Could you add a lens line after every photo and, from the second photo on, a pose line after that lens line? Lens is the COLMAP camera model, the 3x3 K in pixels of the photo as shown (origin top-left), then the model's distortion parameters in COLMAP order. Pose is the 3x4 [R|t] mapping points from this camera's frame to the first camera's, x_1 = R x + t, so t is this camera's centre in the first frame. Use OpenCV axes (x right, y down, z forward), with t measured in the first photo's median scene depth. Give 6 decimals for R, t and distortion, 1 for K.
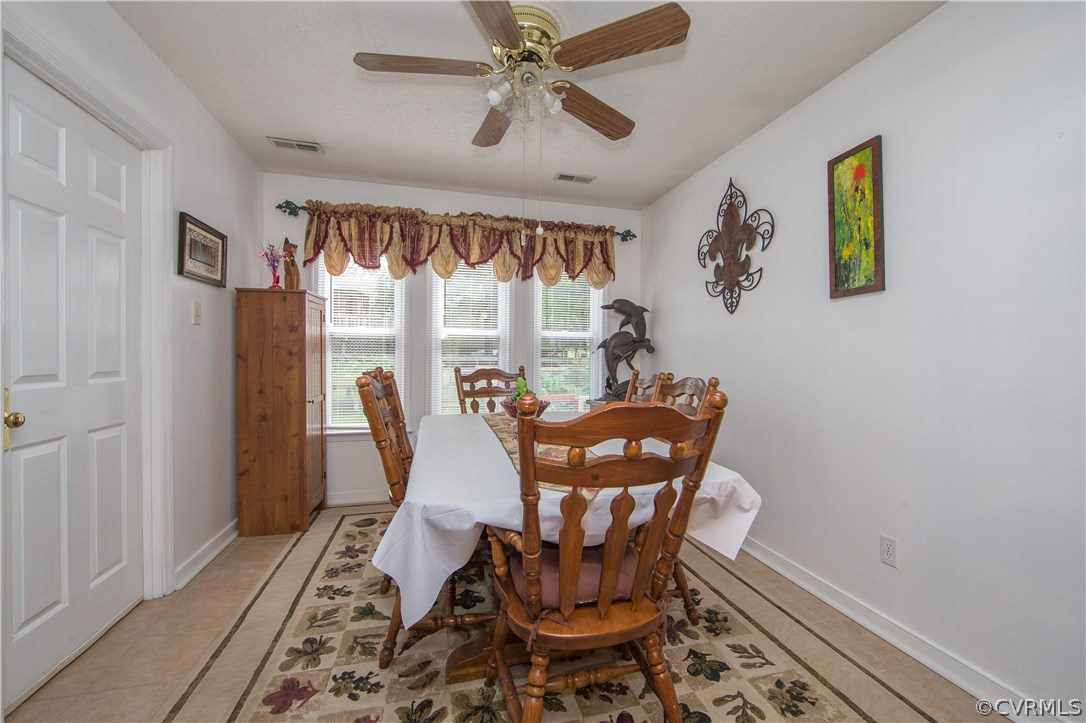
lens RADIAL K [[439.1, 0, 557.8], [0, 439.1, 360.9], [0, 0, 1]] dist [-0.009789, 0.000183]
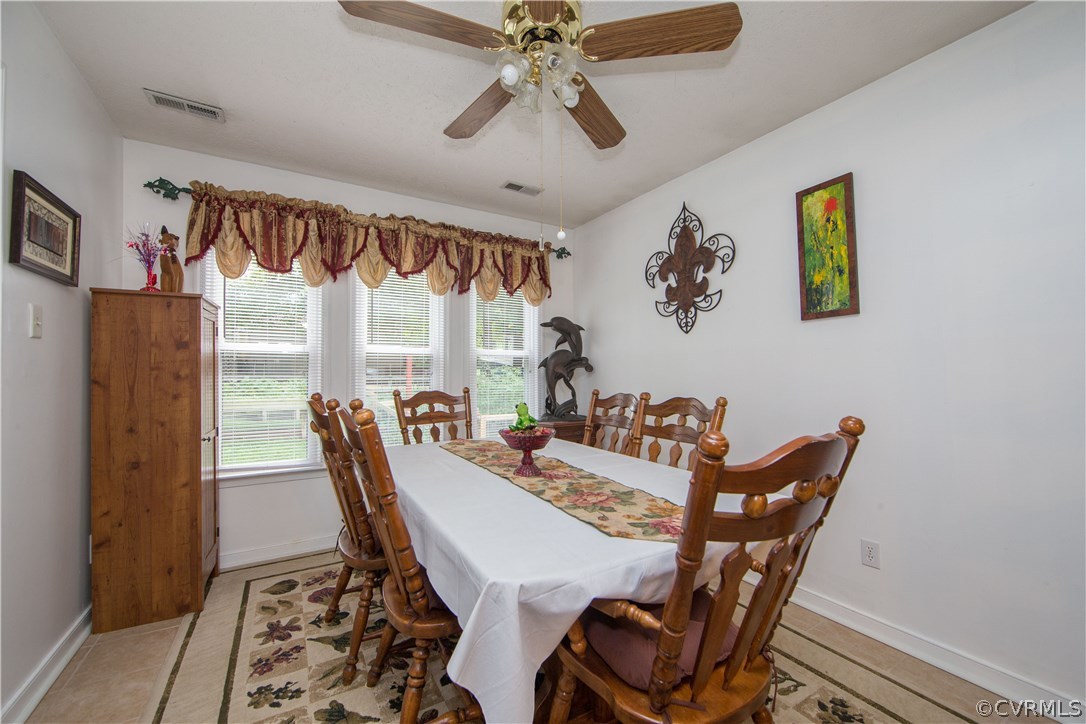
lens RADIAL K [[426.8, 0, 543.2], [0, 426.8, 369.4], [0, 0, 1]] dist [-0.008595, 0.000664]
pose [[0.963992, -0.008278, 0.265803, -0.194246], [0.013617, 0.999741, -0.018249, -0.008864], [-0.265583, 0.021211, 0.963855, 0.122850]]
